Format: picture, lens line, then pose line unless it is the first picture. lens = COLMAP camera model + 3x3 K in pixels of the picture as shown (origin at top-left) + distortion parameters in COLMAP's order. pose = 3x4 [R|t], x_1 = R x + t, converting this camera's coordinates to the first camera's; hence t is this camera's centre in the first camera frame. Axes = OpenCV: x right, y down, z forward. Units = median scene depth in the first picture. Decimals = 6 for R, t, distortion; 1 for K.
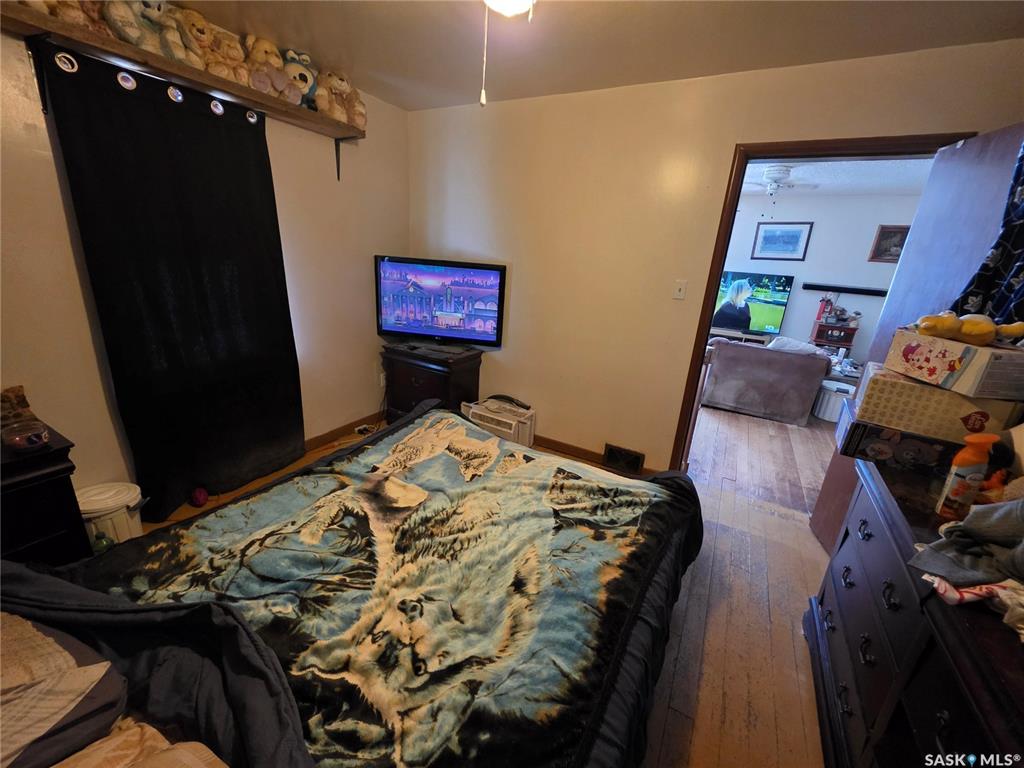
lens RADIAL K [[407.3, 0, 507.8], [0, 407.3, 385.3], [0, 0, 1]] dist [-0.000966, 0.001547]
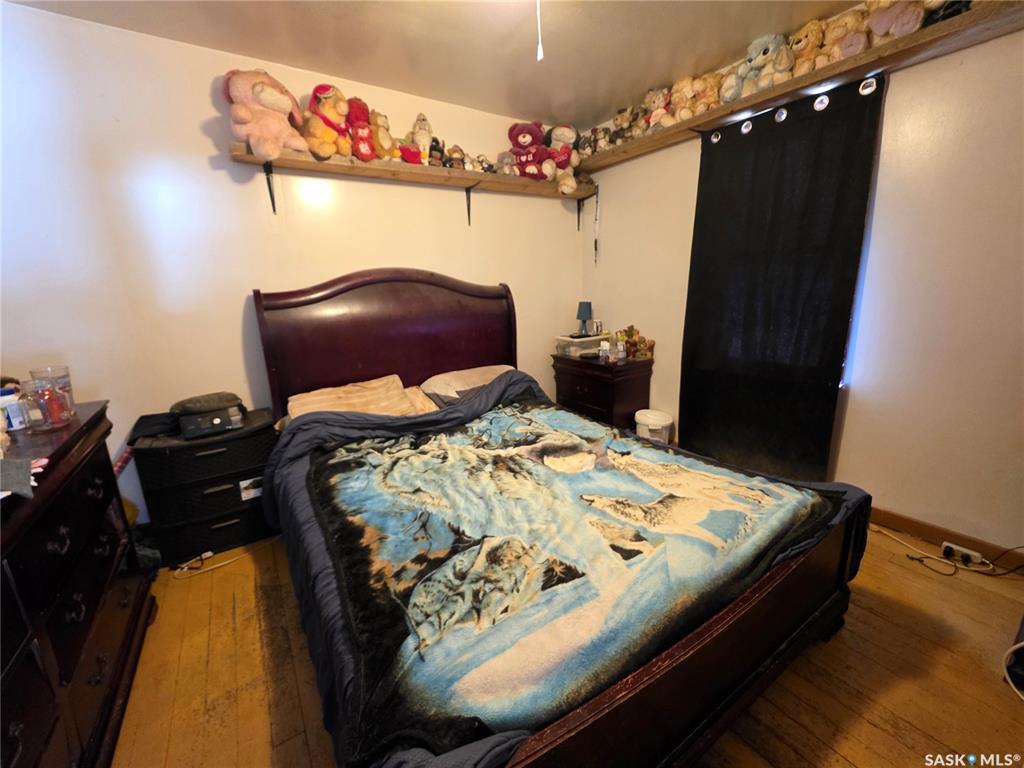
lens RADIAL K [[407.3, 0, 506.8], [0, 407.3, 382.2], [0, 0, 1]] dist [-0.000966, 0.001547]
pose [[-0.453135, 0.157058, -0.877497, 0.767458], [-0.273439, 0.912416, 0.304511, -0.214888], [0.848469, 0.377927, -0.370502, 1.284880]]
